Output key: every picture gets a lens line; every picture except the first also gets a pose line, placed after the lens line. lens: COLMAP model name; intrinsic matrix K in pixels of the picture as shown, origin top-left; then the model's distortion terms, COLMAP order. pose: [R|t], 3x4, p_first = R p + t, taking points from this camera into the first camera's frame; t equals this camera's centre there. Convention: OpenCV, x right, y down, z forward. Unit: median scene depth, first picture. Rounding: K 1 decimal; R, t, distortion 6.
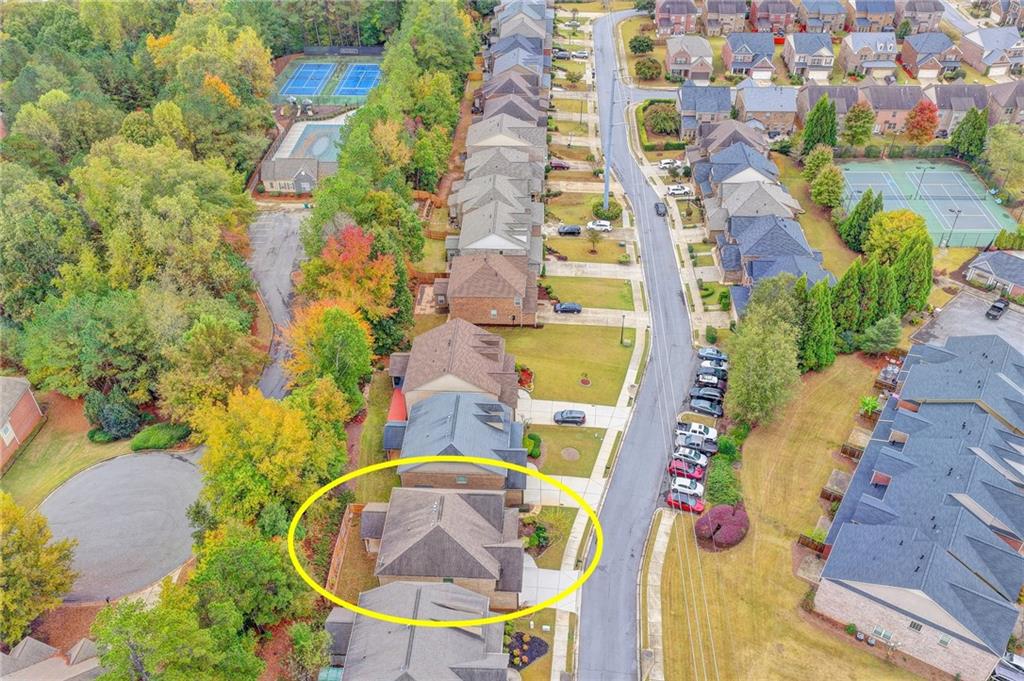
lens RADIAL K [[839.2, 0, 515.9], [0, 839.2, 341.0], [0, 0, 1]] dist [-0.006061, 0.000531]
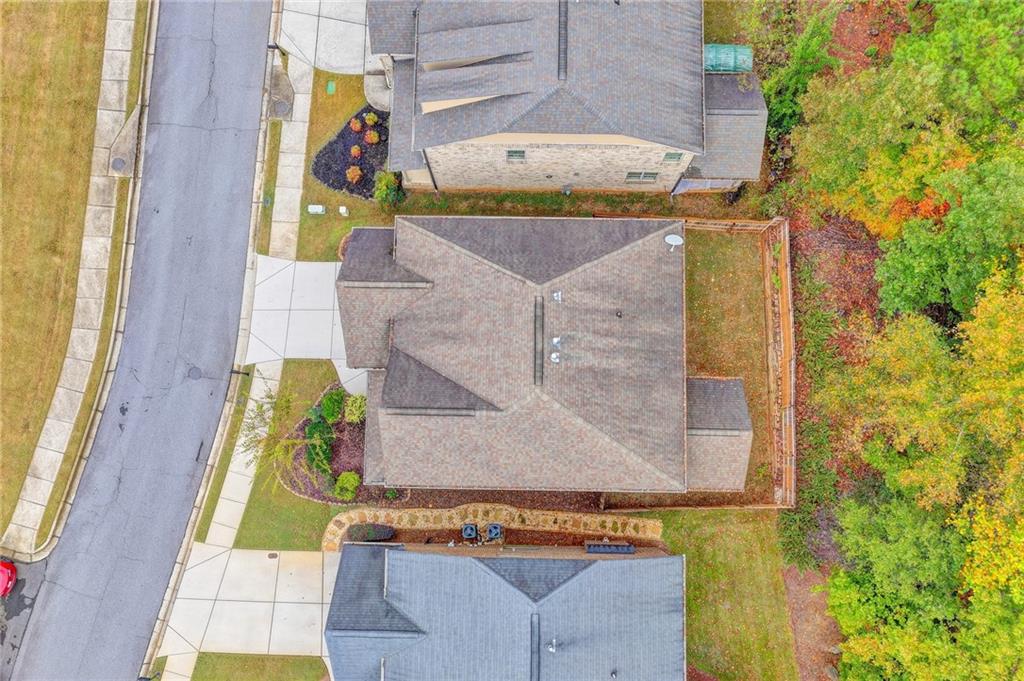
lens RADIAL K [[839.2, 0, 515.9], [0, 839.2, 341.0], [0, 0, 1]] dist [-0.006061, 0.000531]
pose [[-0.999334, 0.033922, 0.013447, -0.066254], [-0.005786, -0.511146, 0.859474, -0.094402], [0.036028, 0.858824, 0.511002, 0.633941]]
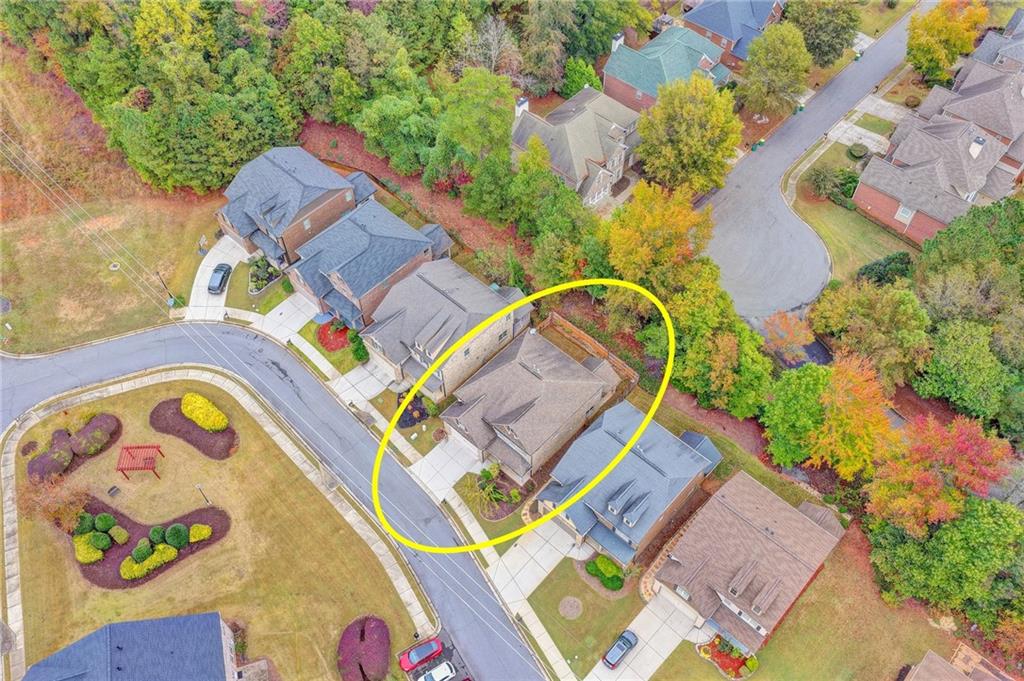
lens RADIAL K [[839.2, 0, 515.9], [0, 839.2, 341.0], [0, 0, 1]] dist [-0.006061, 0.000531]
pose [[-0.641905, 0.623334, -0.446557, 0.286187], [-0.469202, 0.141313, 0.871711, -0.553651], [0.606471, 0.769081, 0.201760, 0.587604]]
